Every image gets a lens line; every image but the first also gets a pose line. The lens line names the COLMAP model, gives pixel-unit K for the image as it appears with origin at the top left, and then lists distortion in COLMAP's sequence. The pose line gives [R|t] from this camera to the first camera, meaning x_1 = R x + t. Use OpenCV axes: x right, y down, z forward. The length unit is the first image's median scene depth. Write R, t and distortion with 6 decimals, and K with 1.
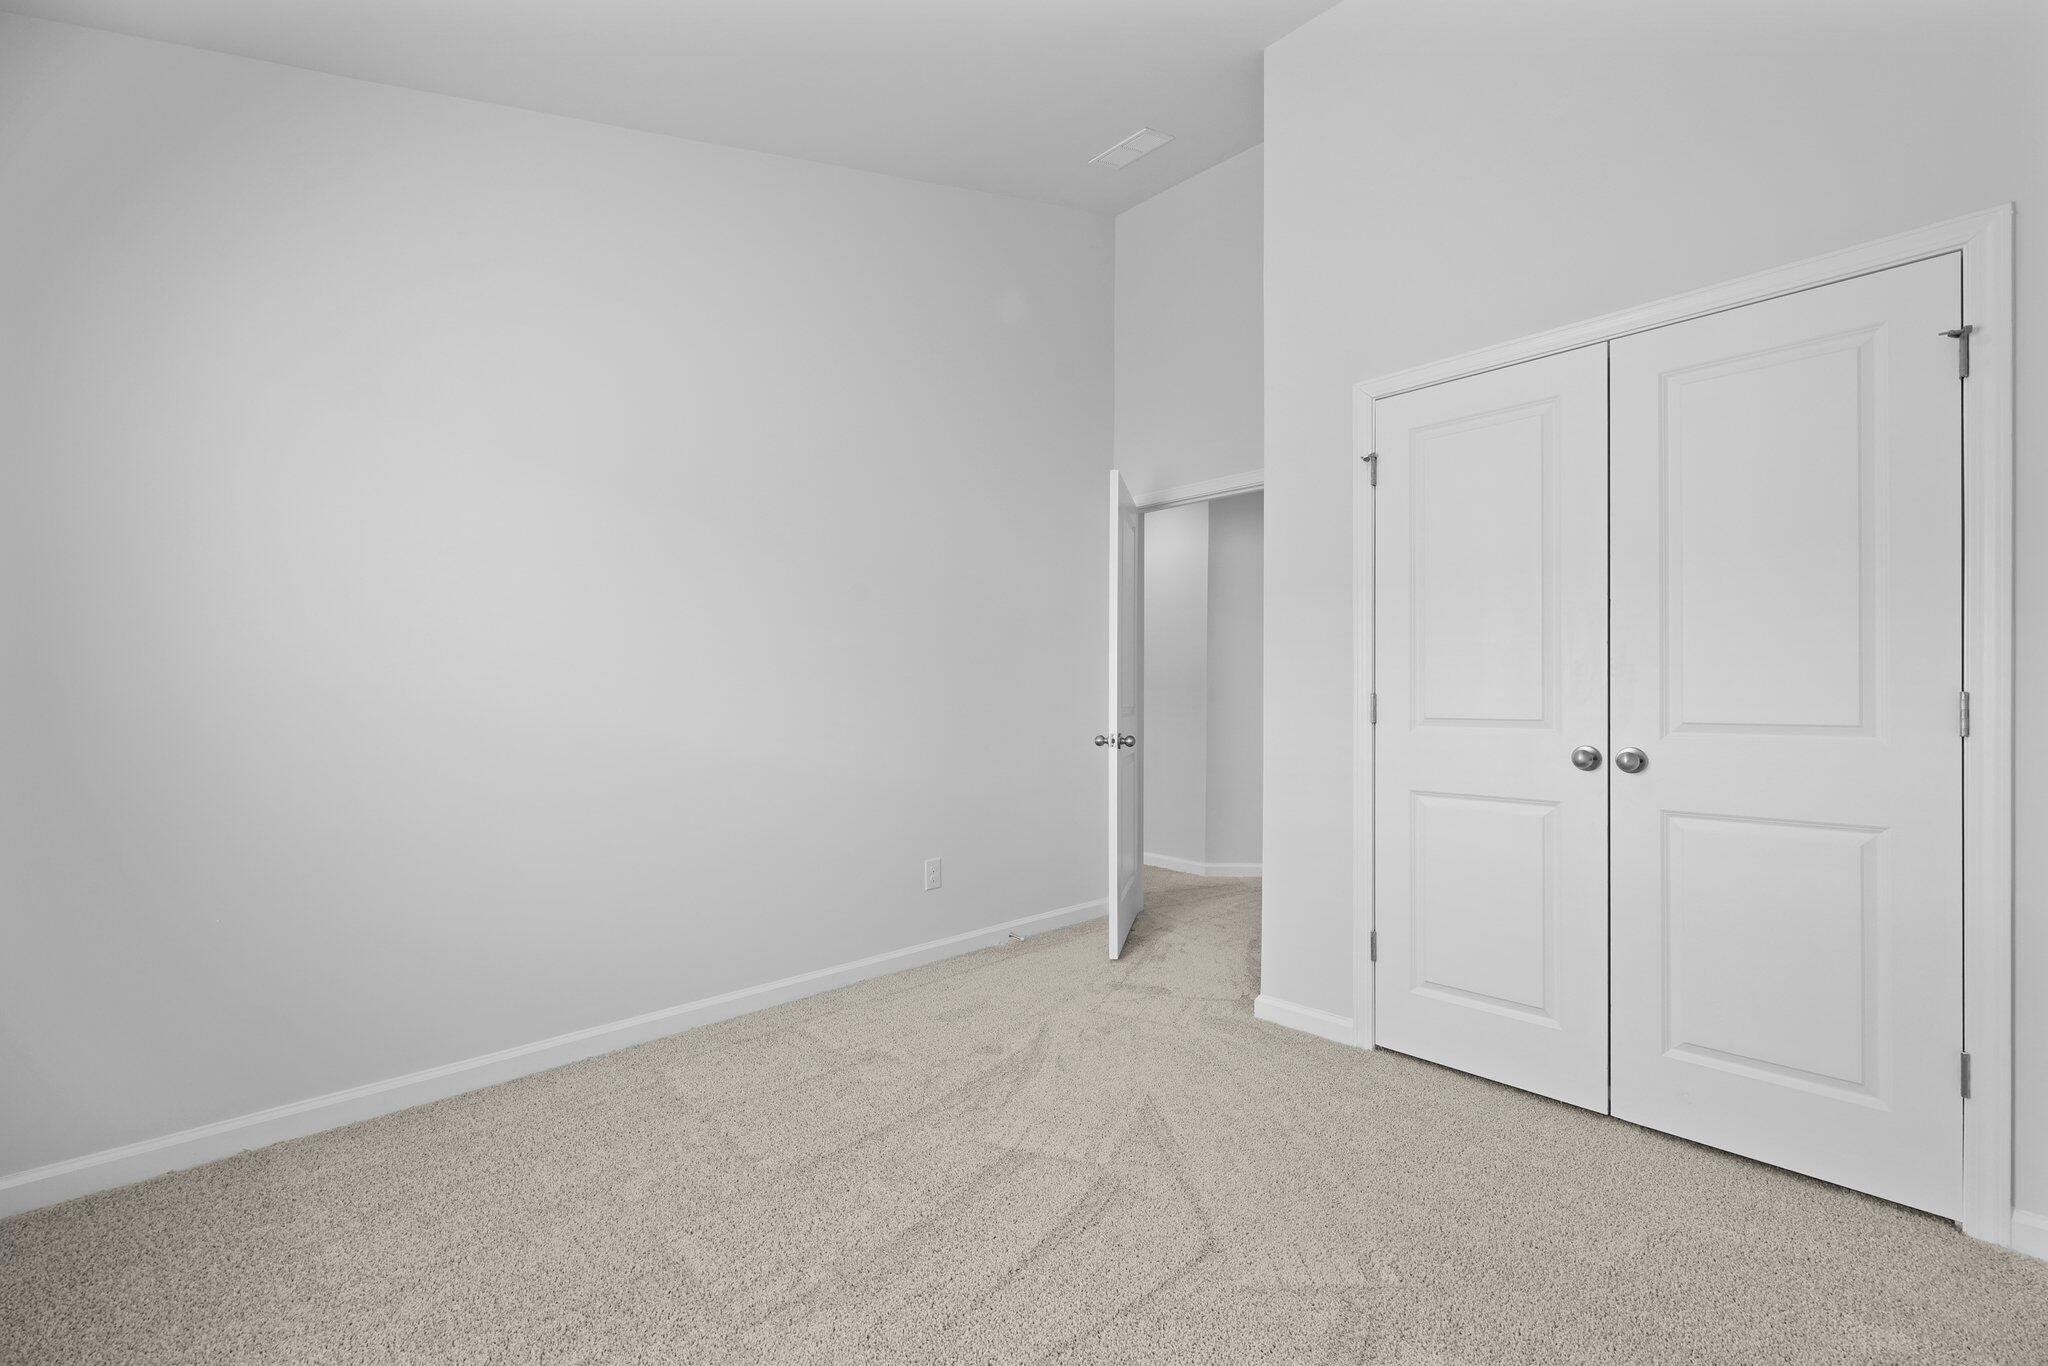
lens RADIAL K [[839.1, 0, 1005.2], [0, 839.1, 692.2], [0, 0, 1]] dist [0.001829, 0.000047]
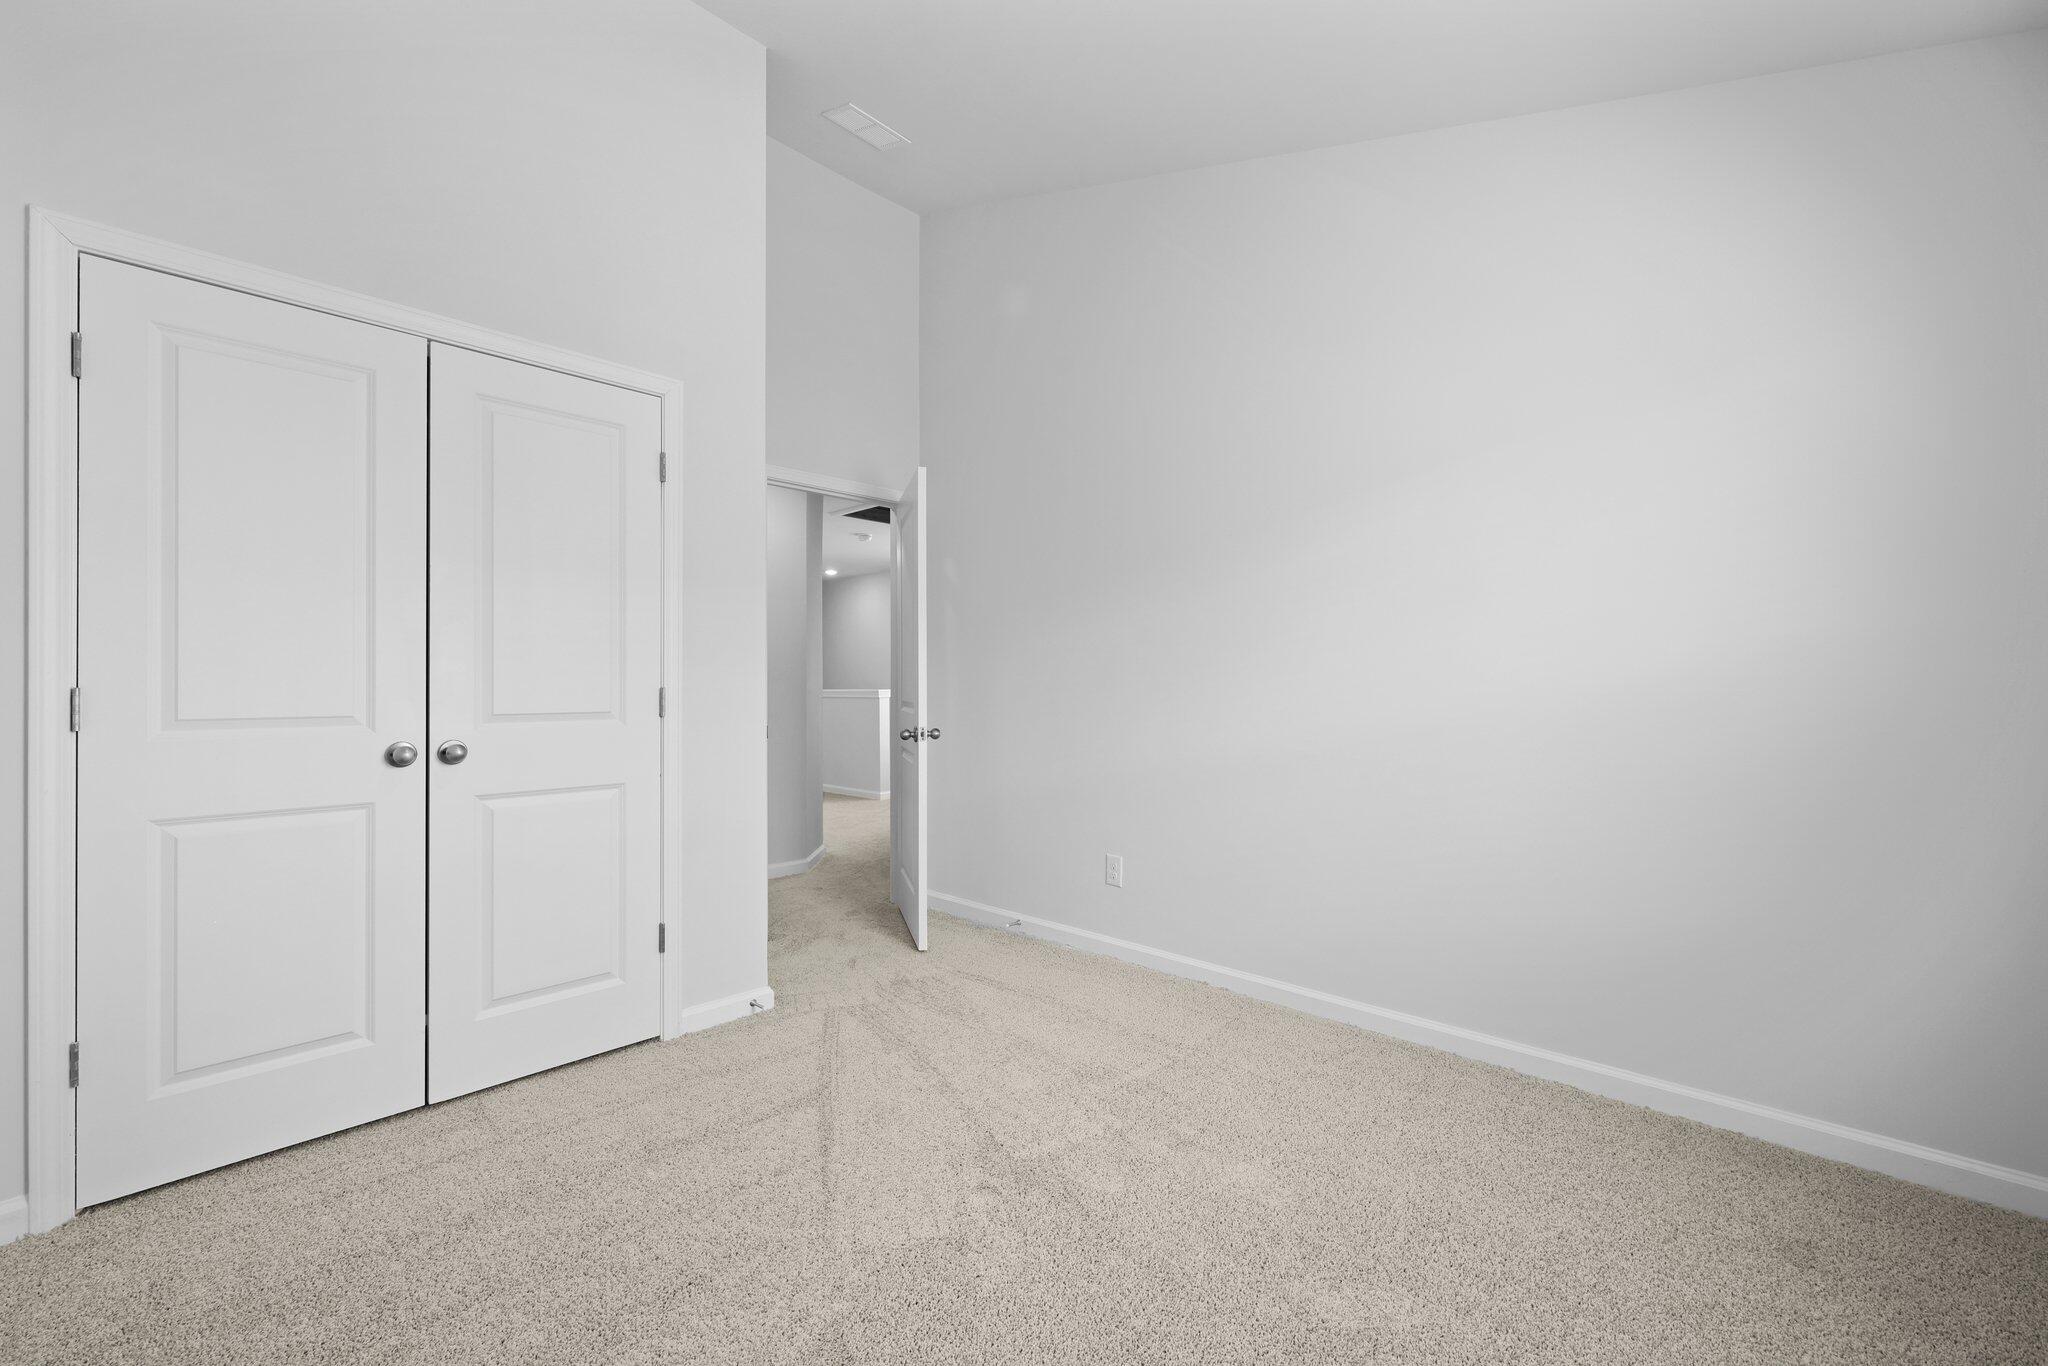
lens RADIAL K [[839.1, 0, 1015.5], [0, 839.1, 692.7], [0, 0, 1]] dist [0.001829, 0.000047]
pose [[-0.048101, -0.005291, 0.998828, -0.354995], [-0.001144, 0.999986, 0.005242, 0.001035], [-0.998842, -0.000891, -0.048107, 0.372596]]
